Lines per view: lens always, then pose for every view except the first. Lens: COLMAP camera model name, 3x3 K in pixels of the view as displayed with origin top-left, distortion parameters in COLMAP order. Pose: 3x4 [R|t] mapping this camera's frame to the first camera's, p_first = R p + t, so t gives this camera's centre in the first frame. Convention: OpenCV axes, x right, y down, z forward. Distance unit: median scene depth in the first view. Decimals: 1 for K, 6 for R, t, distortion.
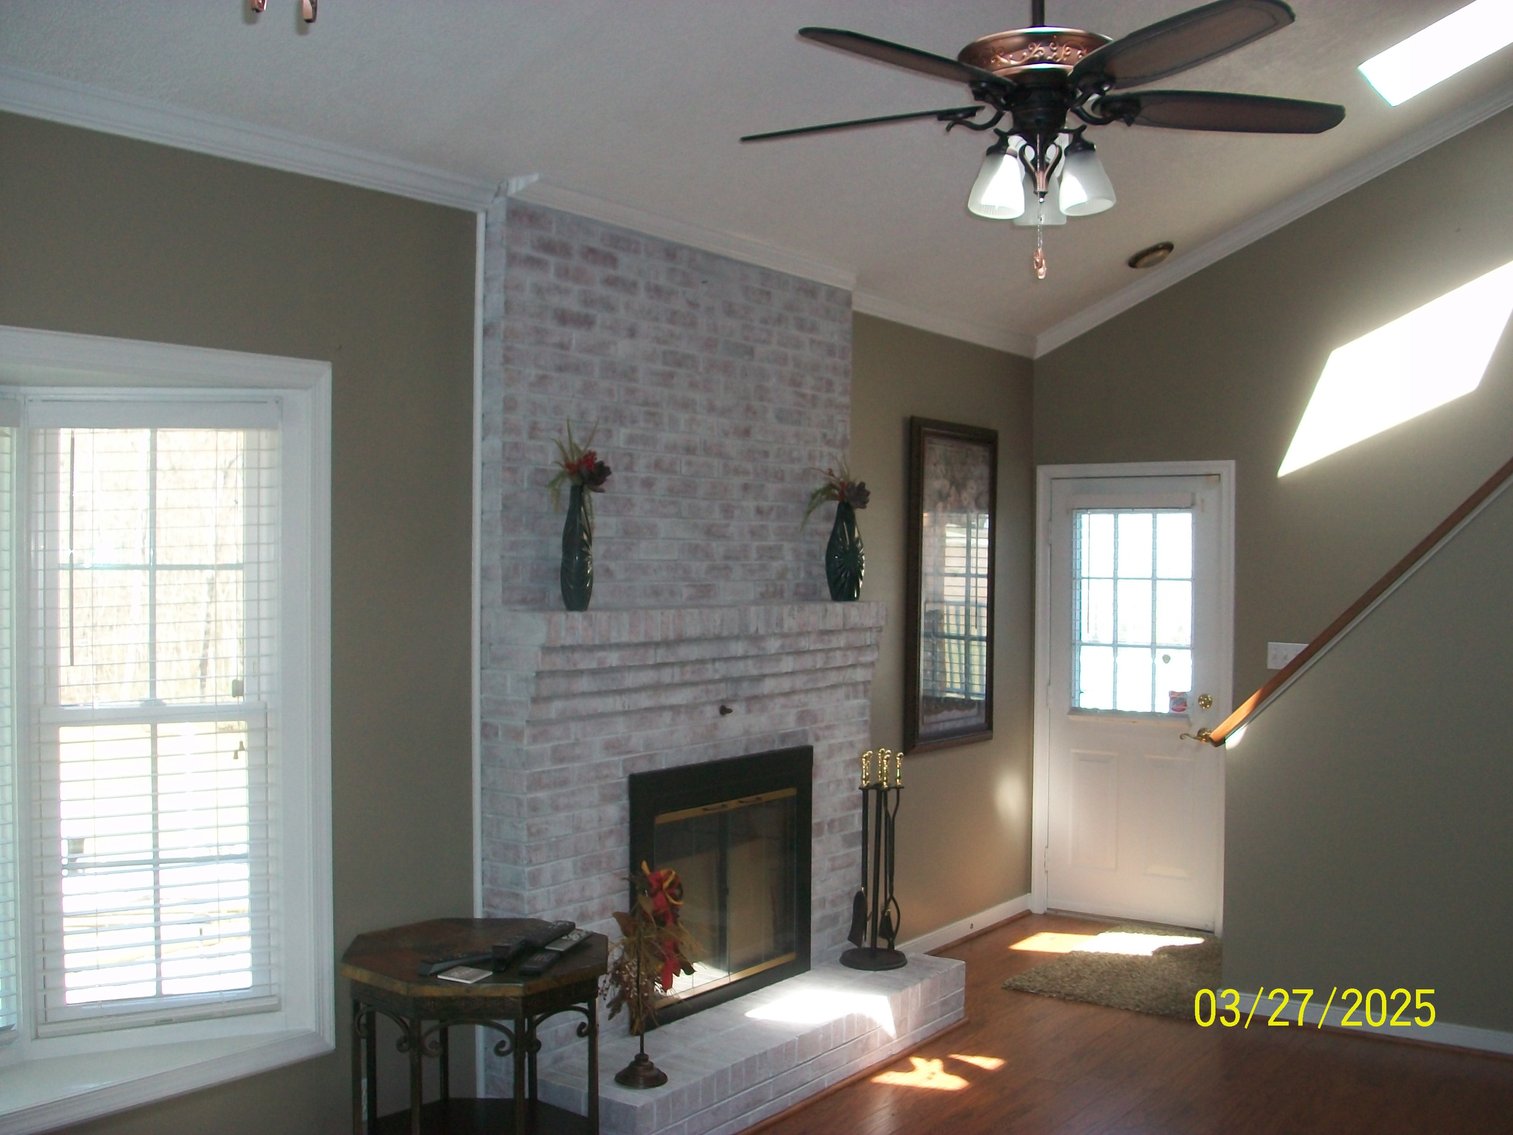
lens RADIAL K [[1491.2, 0, 756.5], [0, 1491.2, 567.5], [0, 0, 1]] dist [-0.172487, 0.133492]
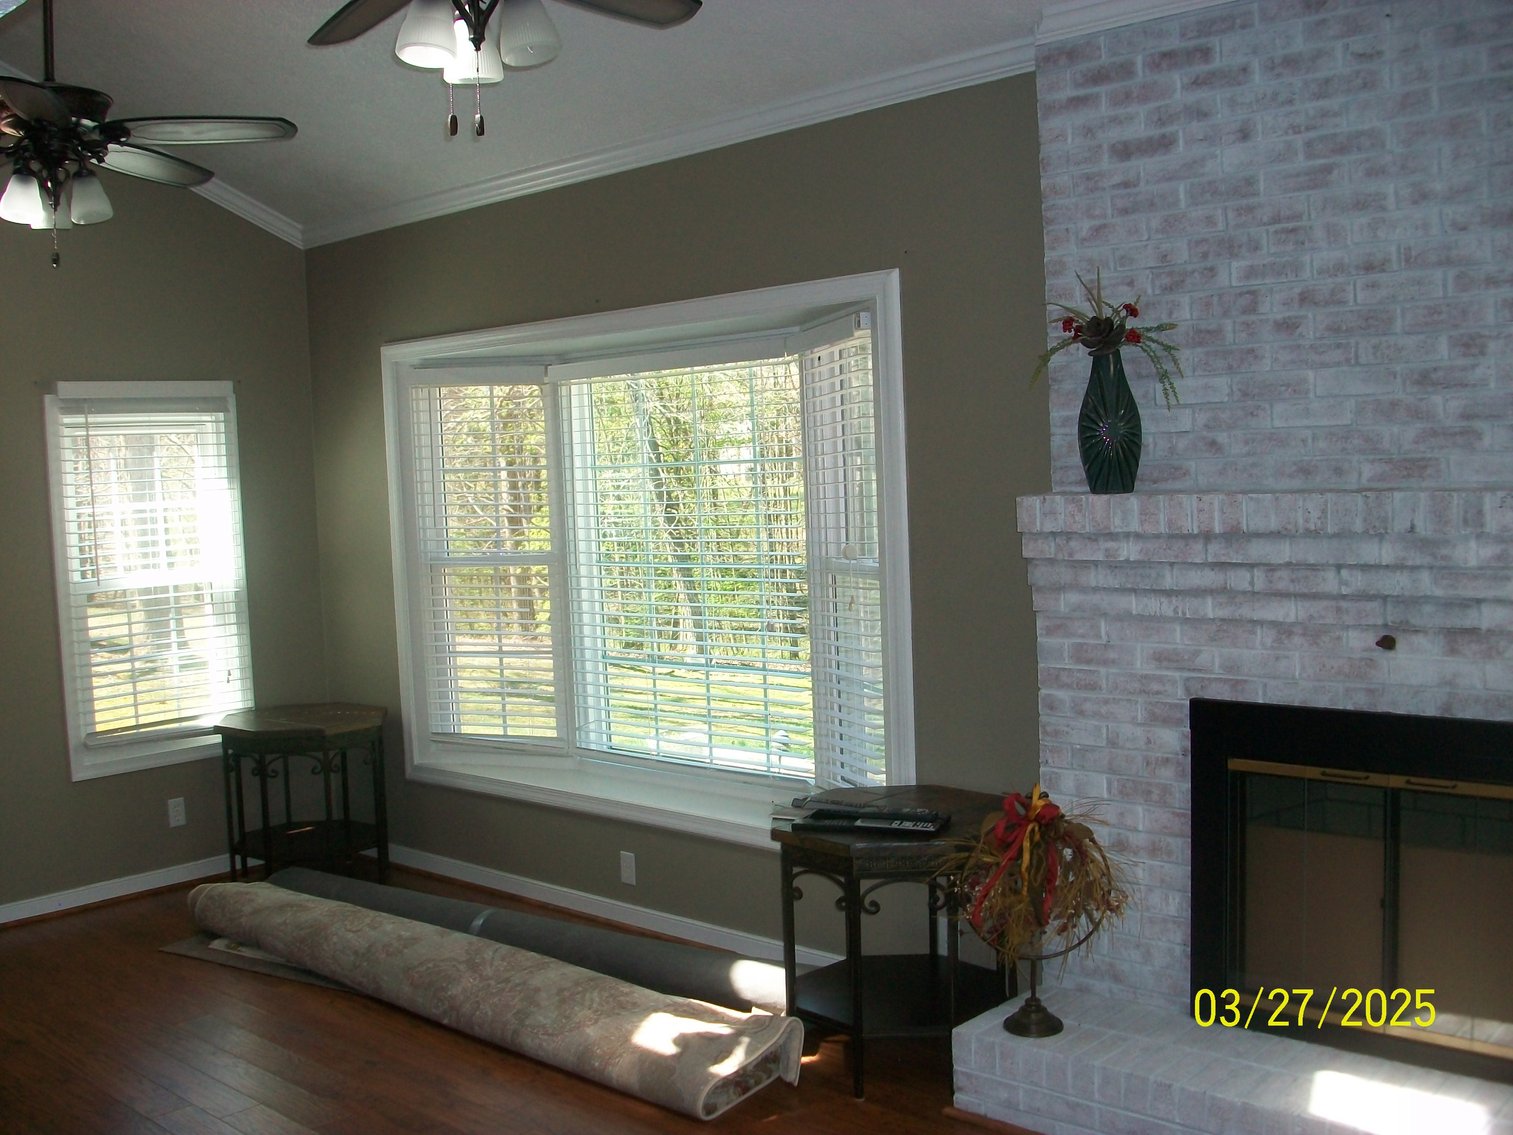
lens RADIAL K [[1491.2, 0, 756.5], [0, 1491.2, 567.5], [0, 0, 1]] dist [-0.172487, 0.133492]
pose [[-0.093905, 0.067808, -0.993269, 0.702403], [0.032910, 0.997344, 0.064975, 0.008956], [0.995037, -0.026587, -0.095887, 0.816150]]
